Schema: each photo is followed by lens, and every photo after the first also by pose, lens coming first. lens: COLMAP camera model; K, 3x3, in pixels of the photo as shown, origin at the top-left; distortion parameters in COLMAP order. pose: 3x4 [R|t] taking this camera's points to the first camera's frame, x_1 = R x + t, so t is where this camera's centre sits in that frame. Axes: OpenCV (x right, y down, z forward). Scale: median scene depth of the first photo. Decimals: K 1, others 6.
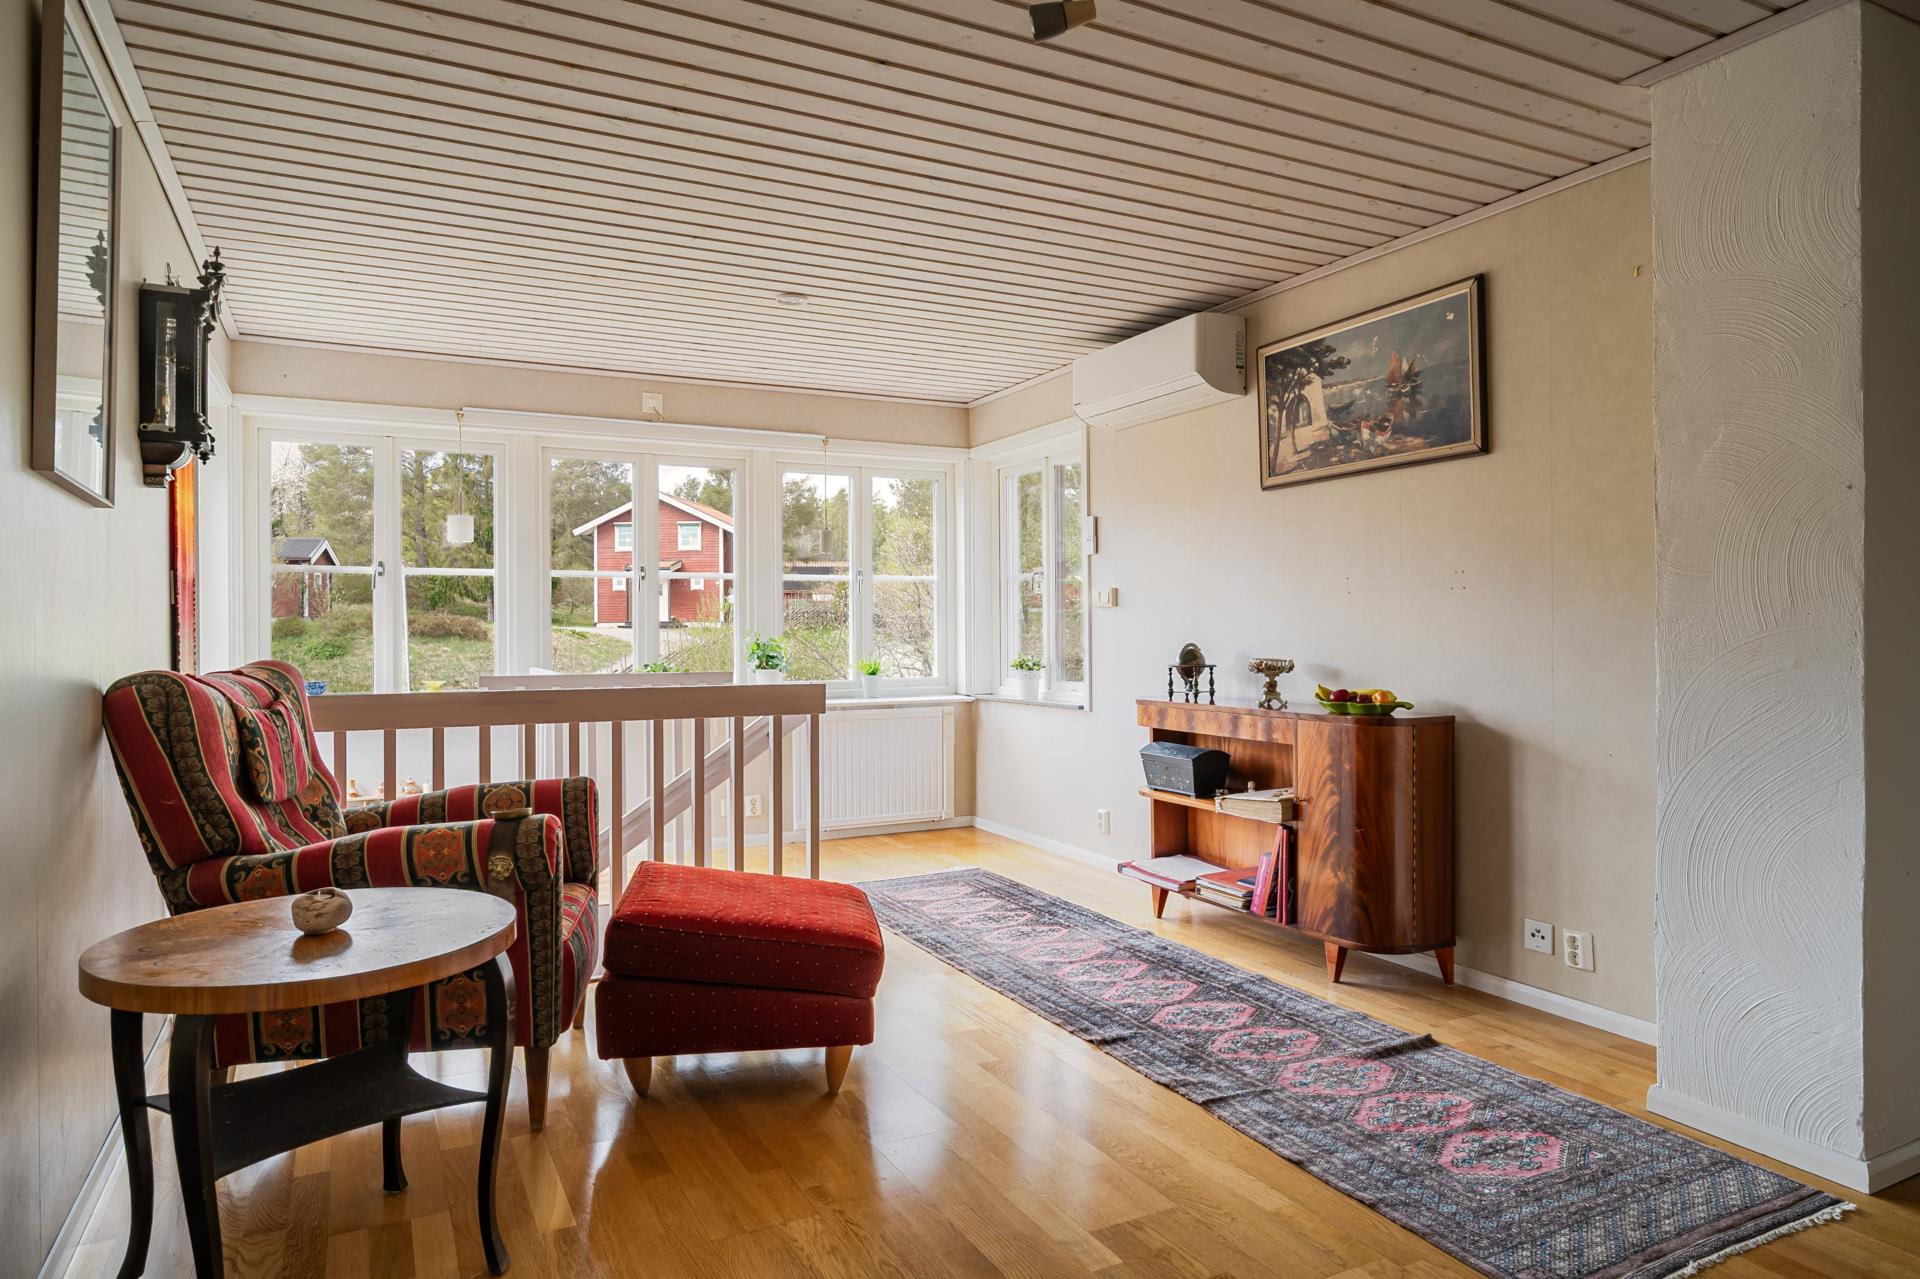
lens RADIAL K [[1171.9, 0, 961.5], [0, 1171.9, 705.9], [0, 0, 1]] dist [0.000475, -0.000163]
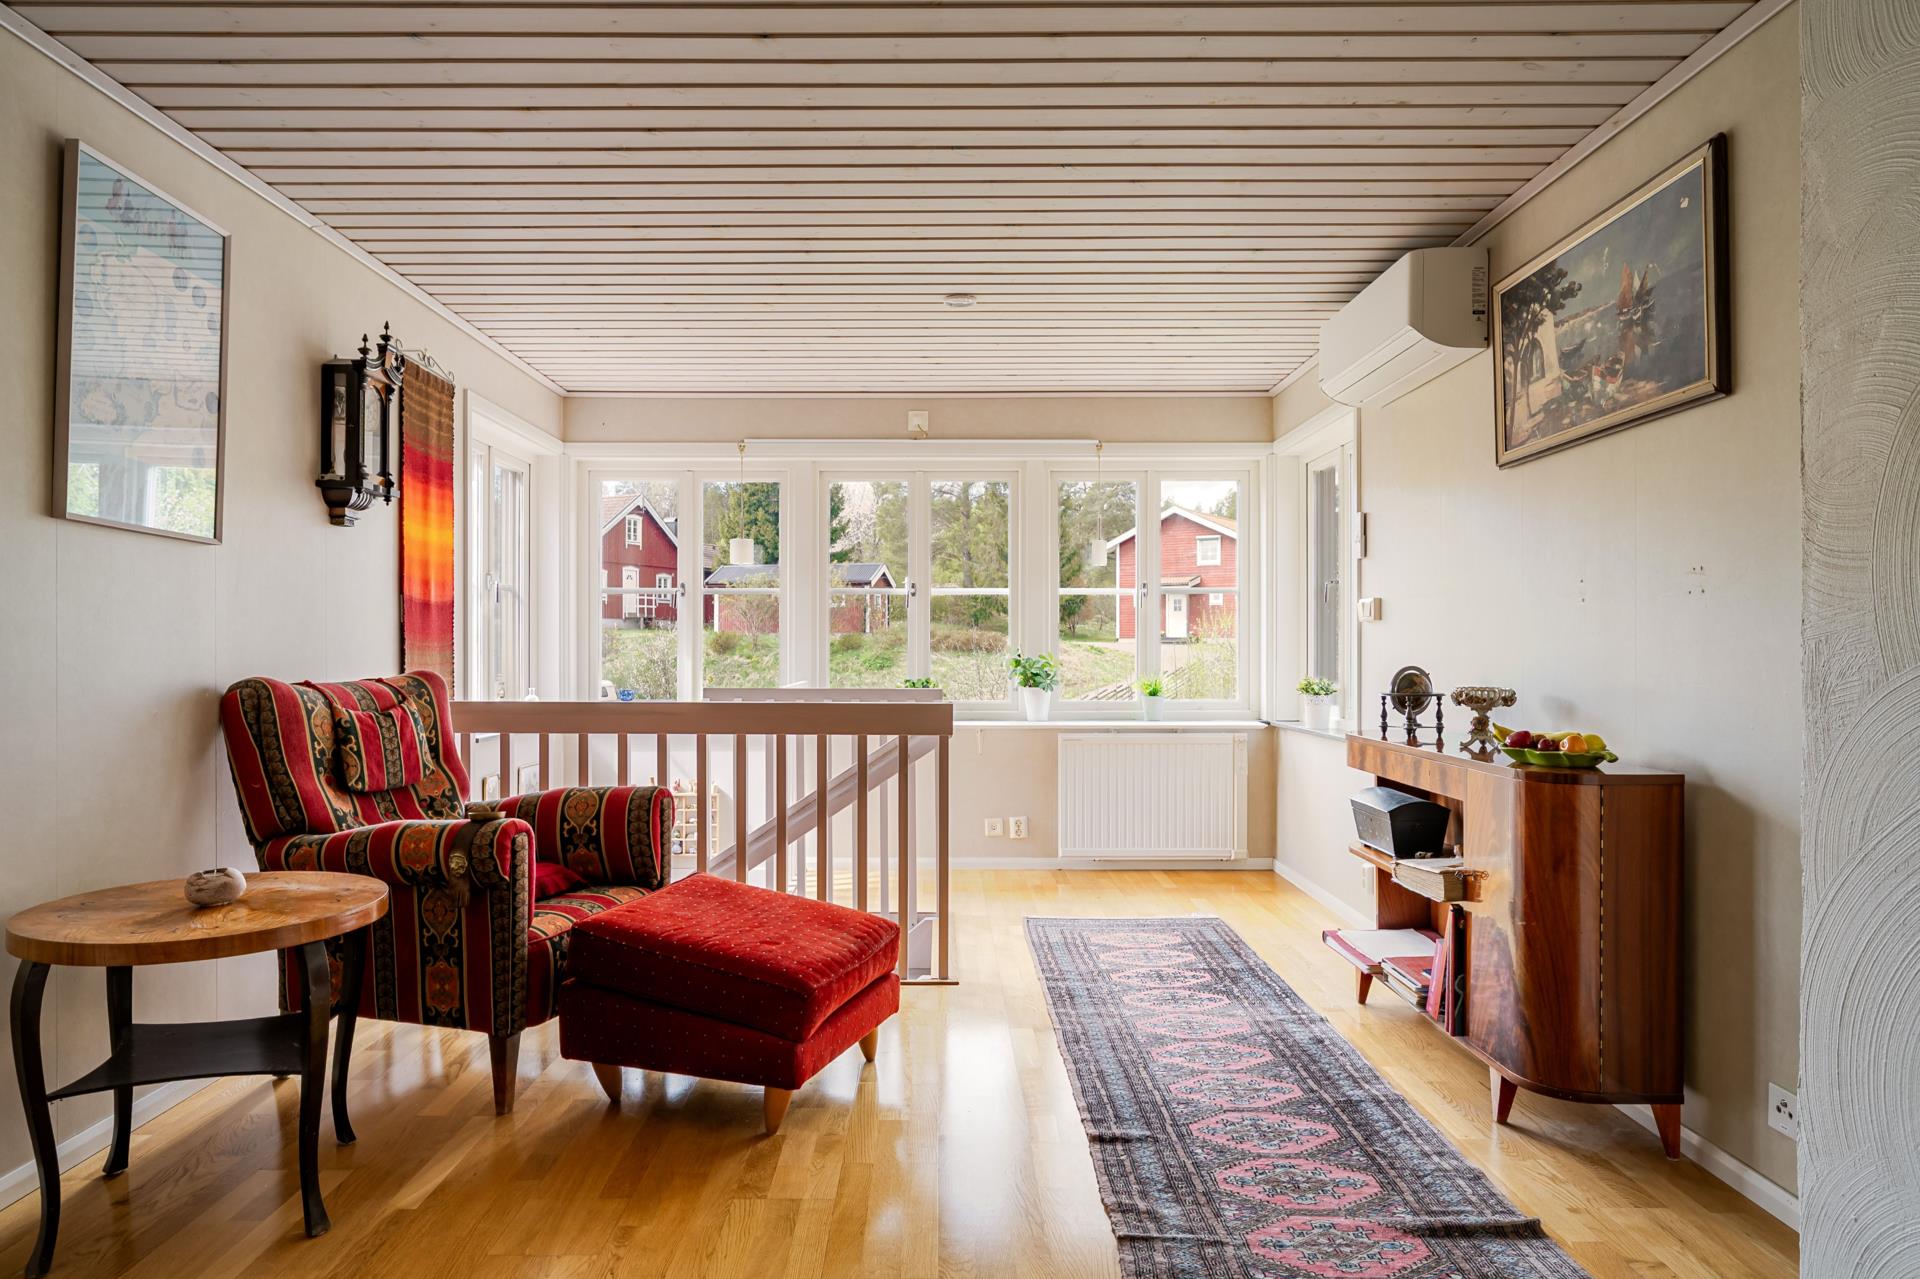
lens RADIAL K [[1180.6, 0, 924.2], [0, 1180.6, 717.7], [0, 0, 1]] dist [-0.001804, -0.000234]
pose [[0.883526, 0.033688, -0.467170, 0.327000], [-0.035448, 0.999359, 0.005025, -0.012258], [0.467040, 0.012121, 0.884153, 0.157202]]
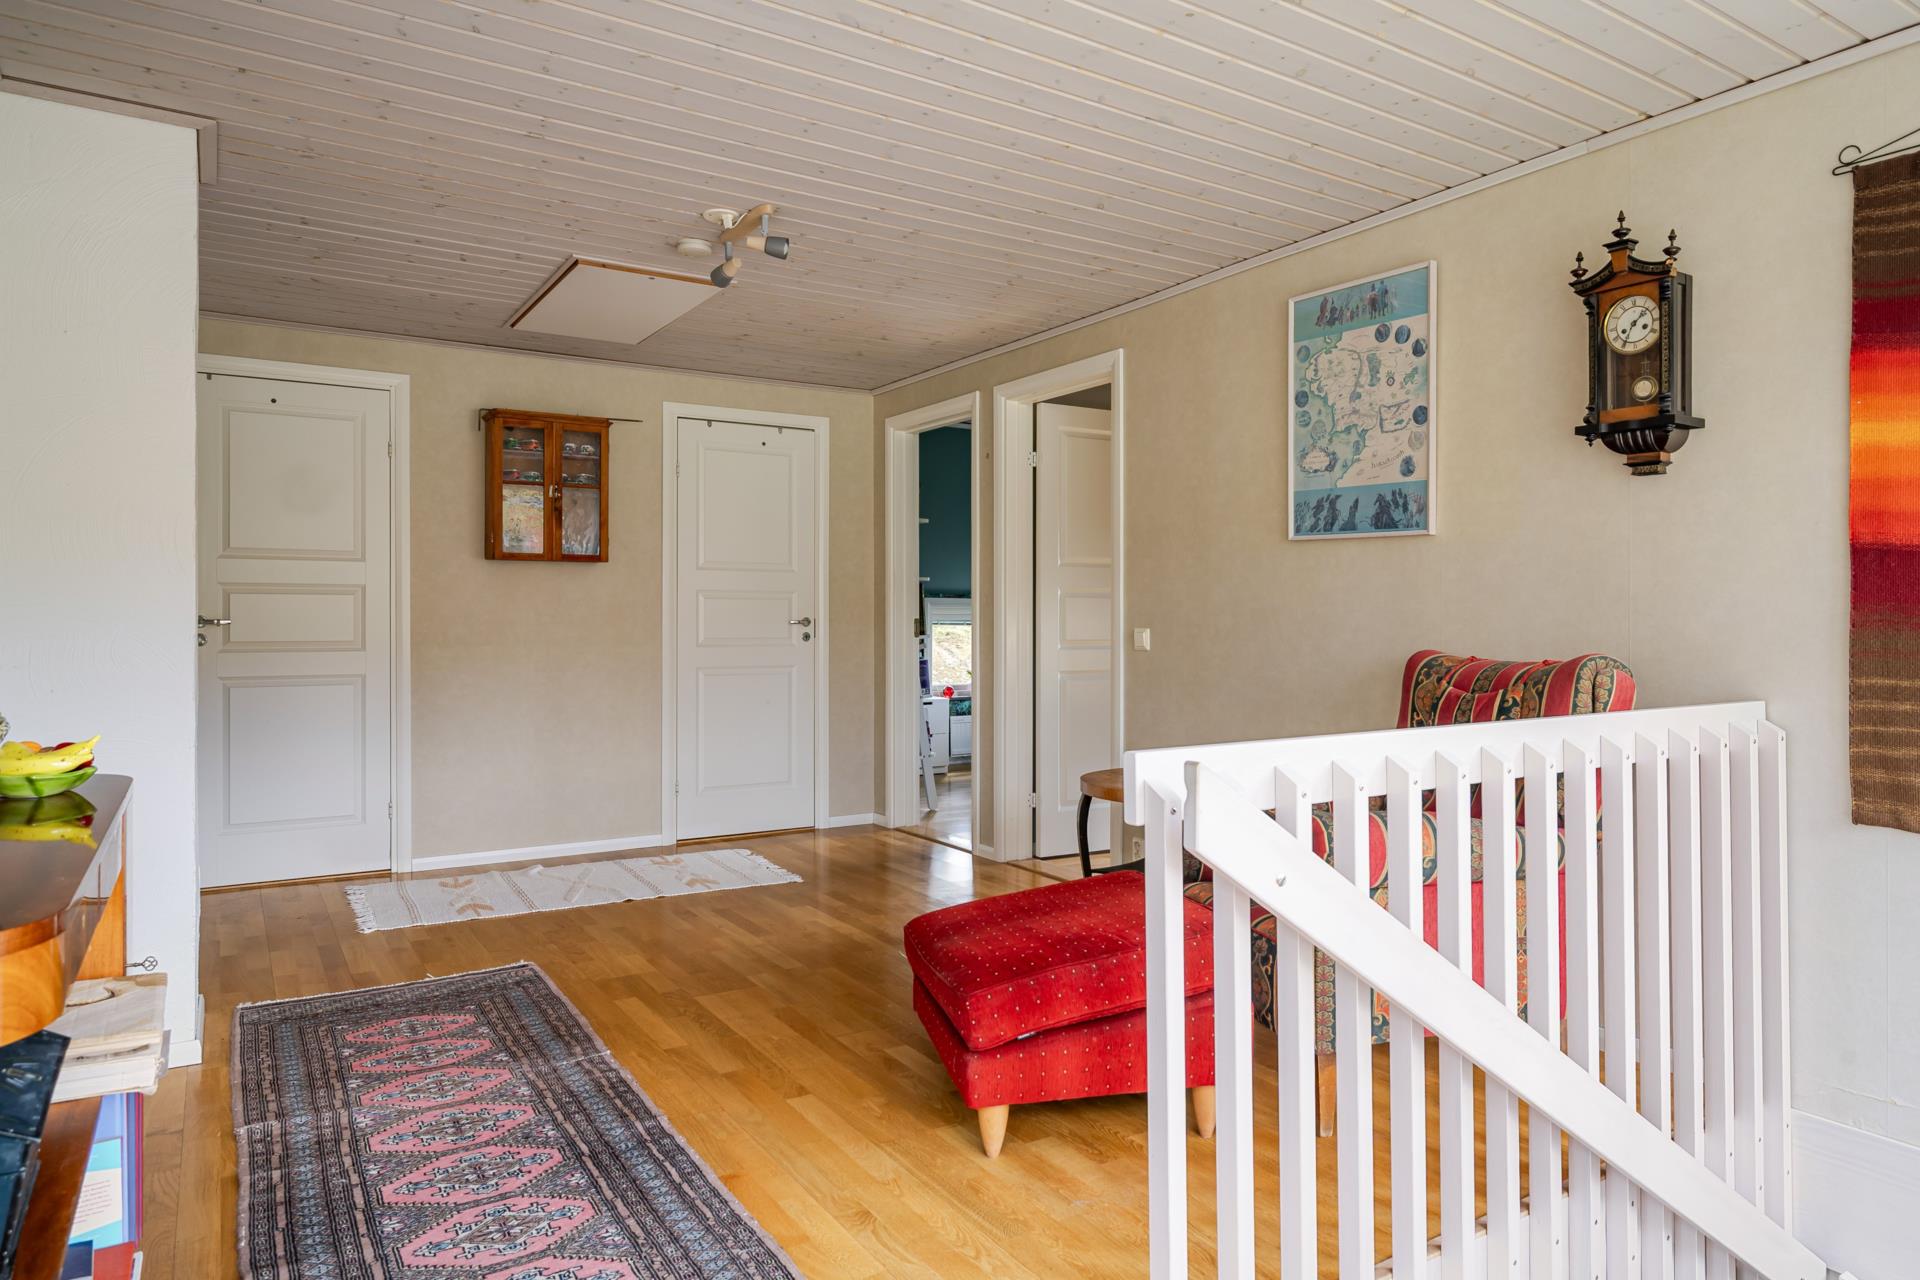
lens RADIAL K [[1165.6, 0, 960.0], [0, 1165.6, 640.0], [0, 0, 1]] dist [0.001436, 0.000453]
pose [[-0.996223, 0.004351, -0.086726, -0.019737], [-0.003053, 0.996371, 0.085061, -0.100124], [0.086781, 0.085004, -0.992594, 1.496527]]
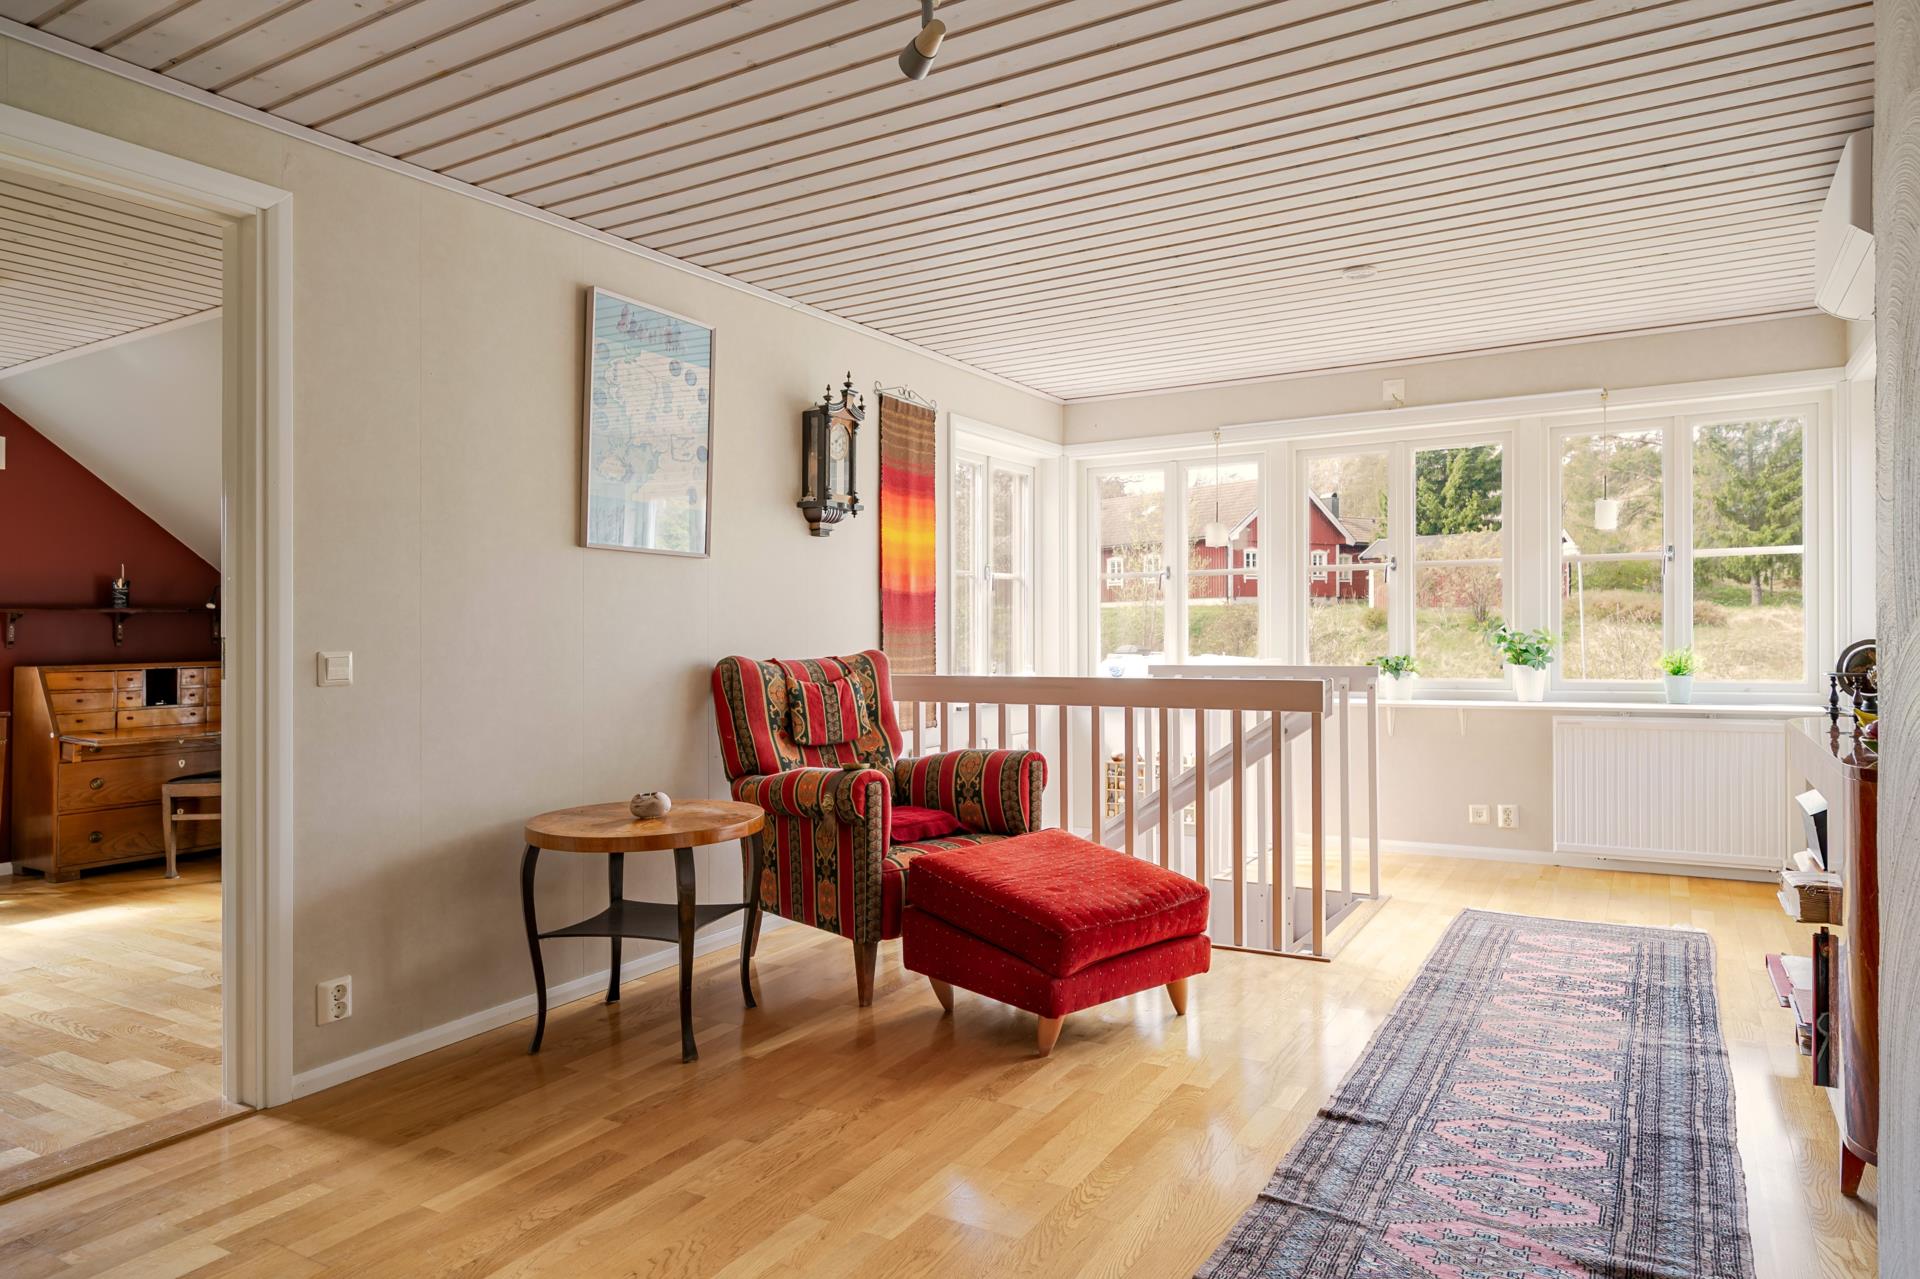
lens RADIAL K [[1167.6, 0, 965.7], [0, 1167.6, 700.7], [0, 0, 1]] dist [-0.003411, 0.001336]
pose [[0.529253, 0.049355, -0.847027, 0.561706], [-0.042956, 0.998585, 0.031345, -0.021315], [0.847376, 0.019796, 0.530625, 0.271736]]
